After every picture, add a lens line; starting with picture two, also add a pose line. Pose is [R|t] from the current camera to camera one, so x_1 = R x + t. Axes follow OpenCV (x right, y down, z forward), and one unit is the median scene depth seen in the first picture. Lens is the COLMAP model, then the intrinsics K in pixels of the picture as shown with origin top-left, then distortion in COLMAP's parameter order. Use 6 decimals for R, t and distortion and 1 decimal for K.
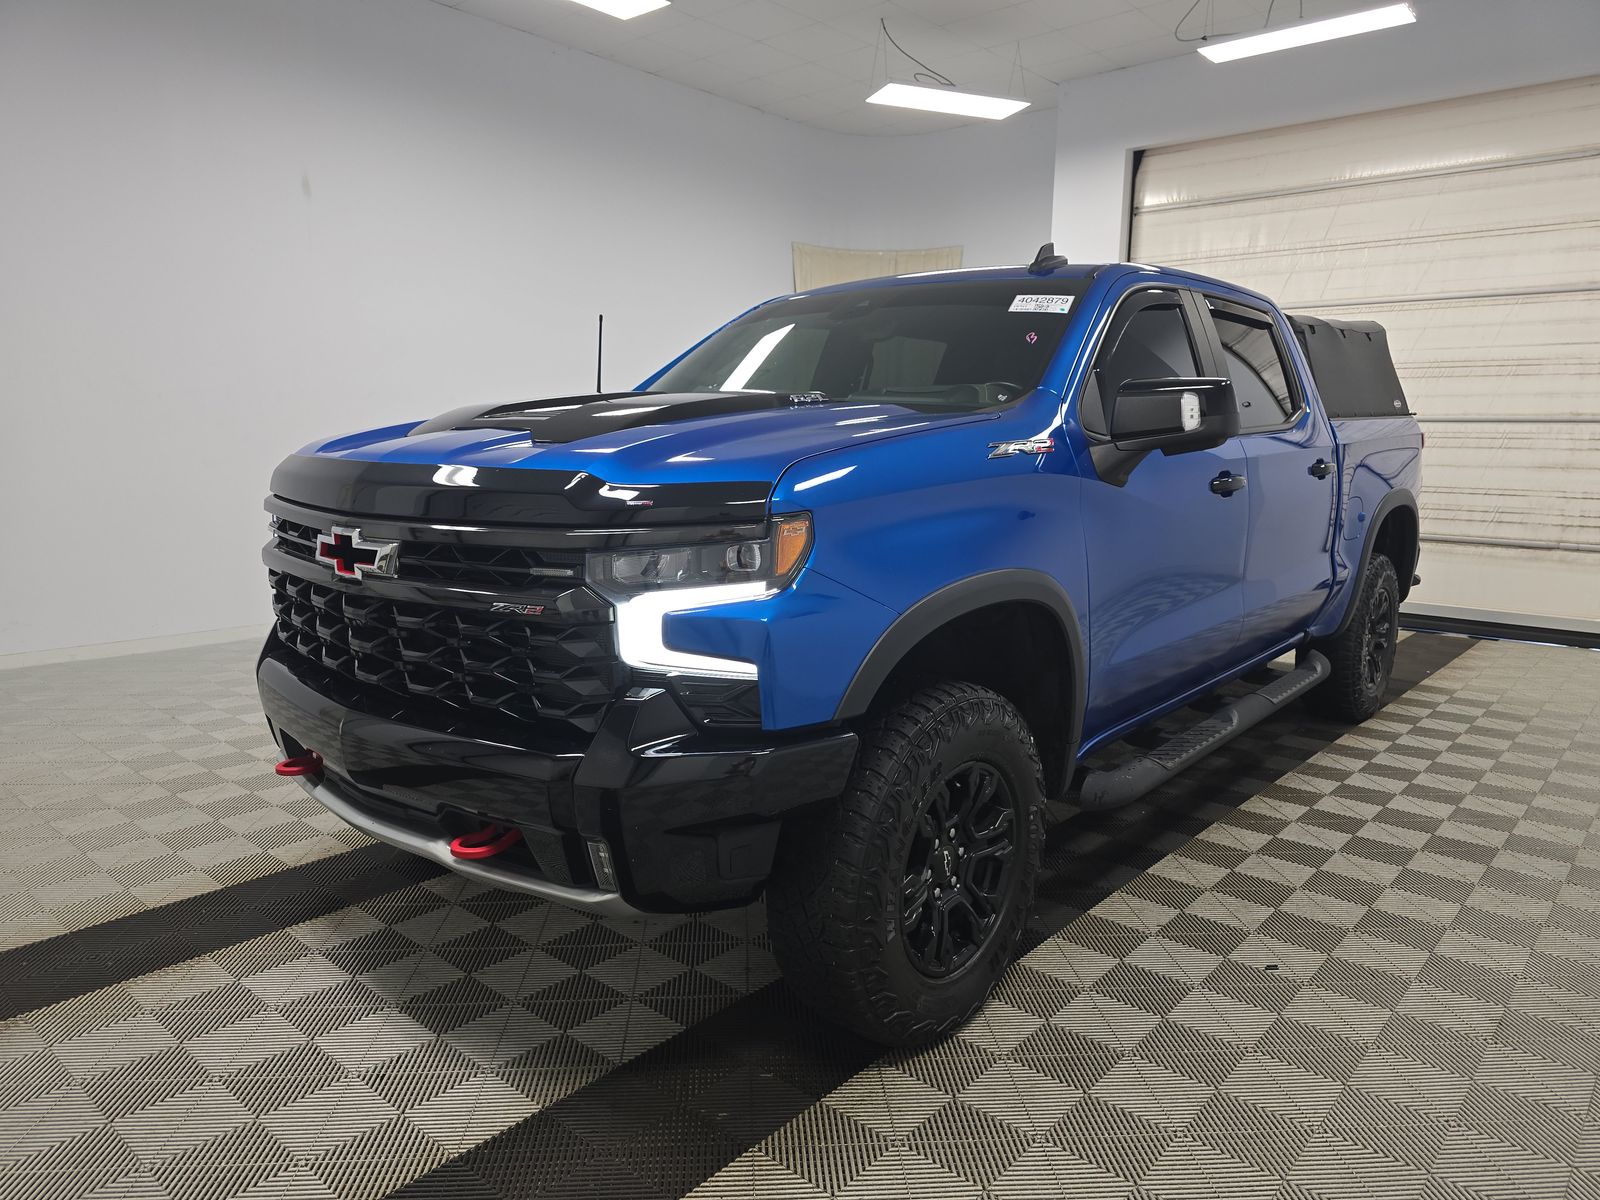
lens RADIAL K [[1073.8, 0, 800.0], [0, 1073.8, 600.0], [0, 0, 1]] dist [0.068981, -0.052738]
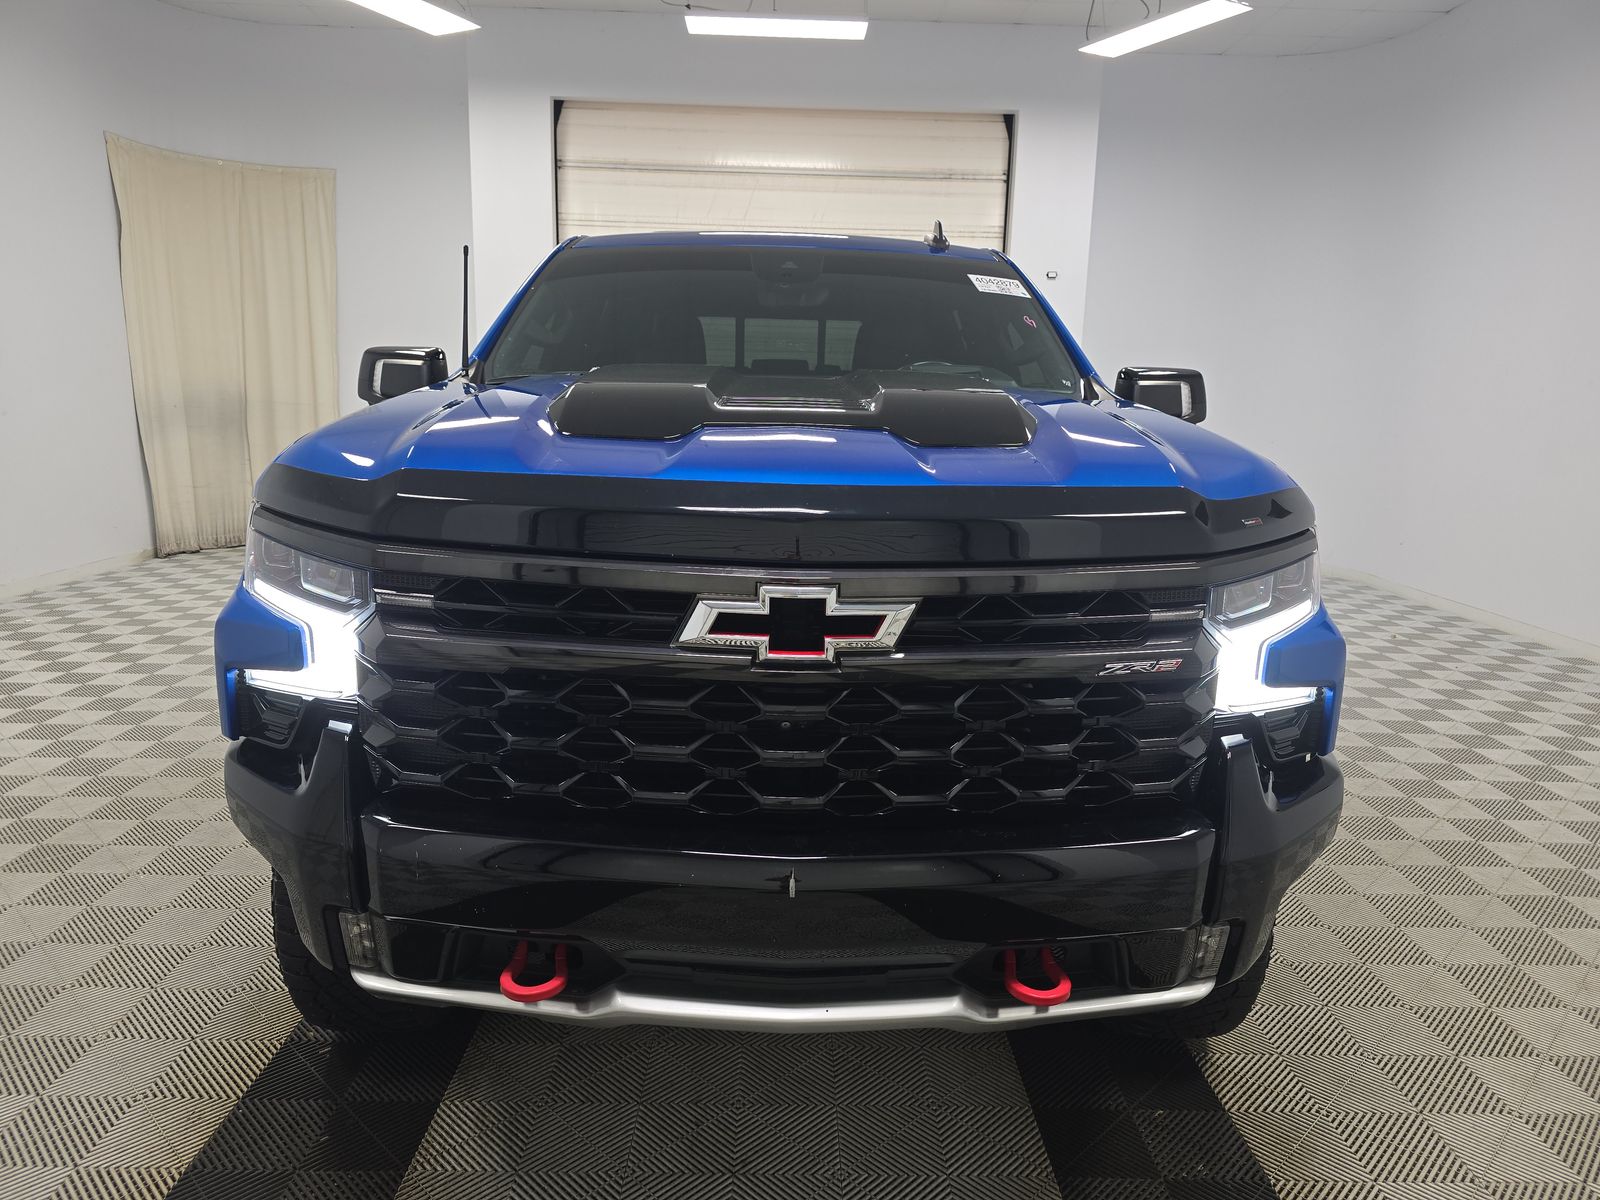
lens RADIAL K [[1073.8, 0, 800.0], [0, 1073.8, 600.0], [0, 0, 1]] dist [0.068981, -0.052738]
pose [[0.751711, -0.118966, 0.648674, -0.679916], [0.089646, 0.992898, 0.078210, -0.088436], [-0.653372, -0.000640, 0.757037, 0.406292]]
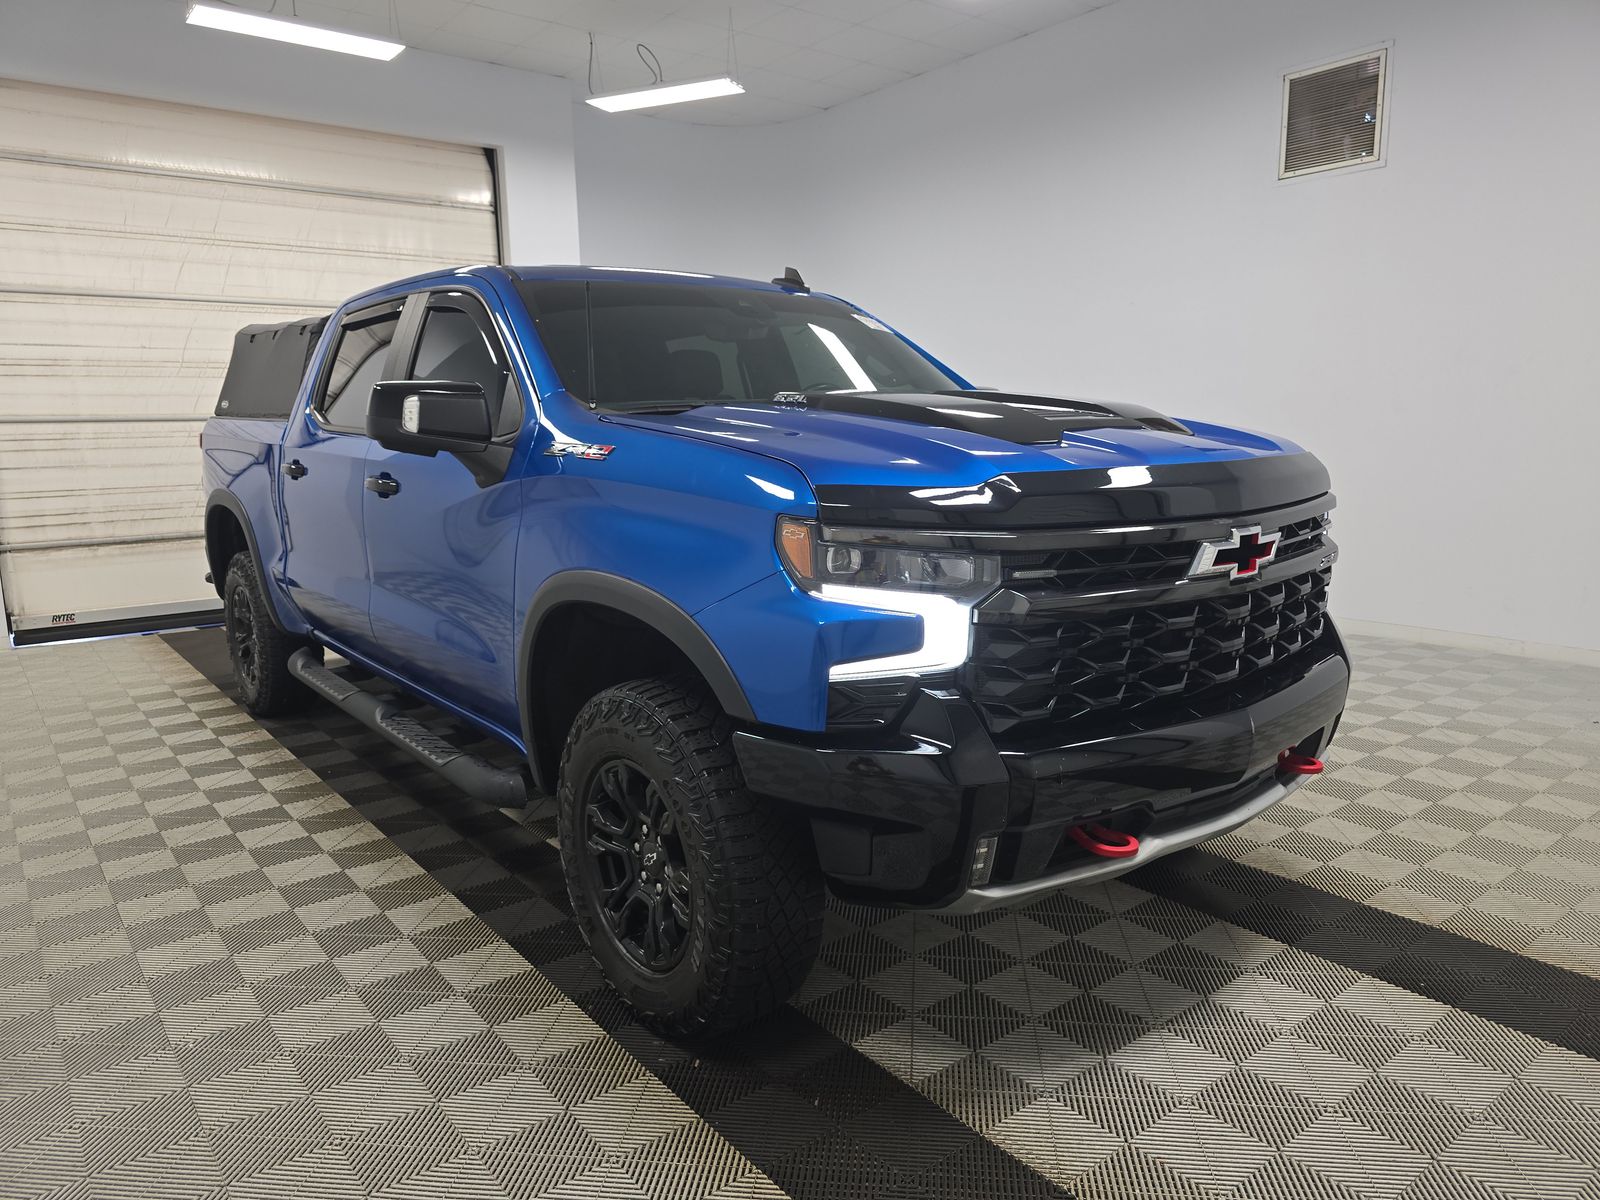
lens RADIAL K [[1063.6, 0, 772.0], [0, 1063.6, 623.9], [0, 0, 1]] dist [0.024347, -0.002752]
pose [[0.220967, -0.202435, 0.954041, -1.183779], [0.175870, 0.970456, 0.165185, -0.176747], [-0.959293, 0.131286, 0.250041, 0.955344]]
